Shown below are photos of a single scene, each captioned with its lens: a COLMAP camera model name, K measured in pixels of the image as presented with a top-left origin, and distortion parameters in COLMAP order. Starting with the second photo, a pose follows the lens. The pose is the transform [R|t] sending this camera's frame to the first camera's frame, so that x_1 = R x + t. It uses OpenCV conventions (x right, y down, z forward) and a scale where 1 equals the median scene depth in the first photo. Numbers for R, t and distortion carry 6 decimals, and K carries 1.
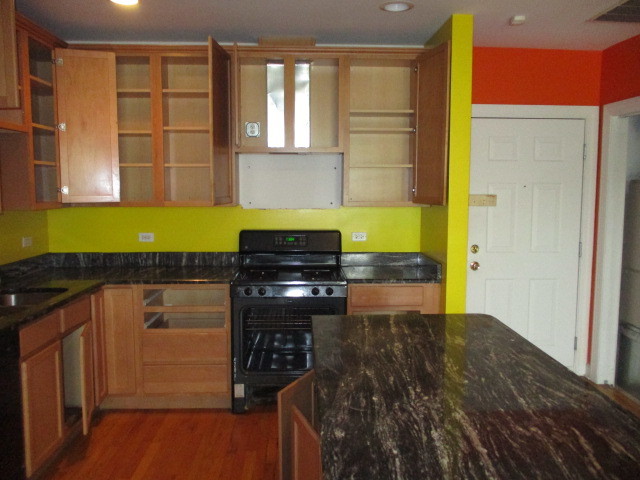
lens RADIAL K [[546.6, 0, 320.0], [0, 546.6, 240.0], [0, 0, 1]] dist [0.007307, -0.002883]
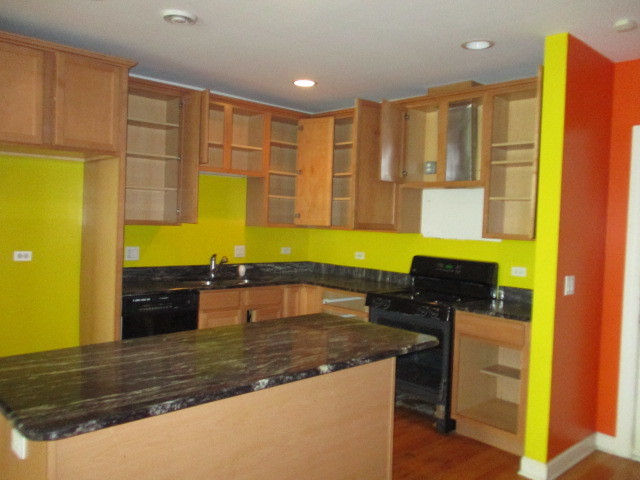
lens RADIAL K [[546.6, 0, 320.0], [0, 546.6, 240.0], [0, 0, 1]] dist [0.007307, -0.002883]
pose [[0.655116, 0.054708, -0.753545, 0.629281], [-0.113731, 0.993151, -0.026772, 0.003834], [0.746920, 0.103240, 0.656851, 0.103797]]
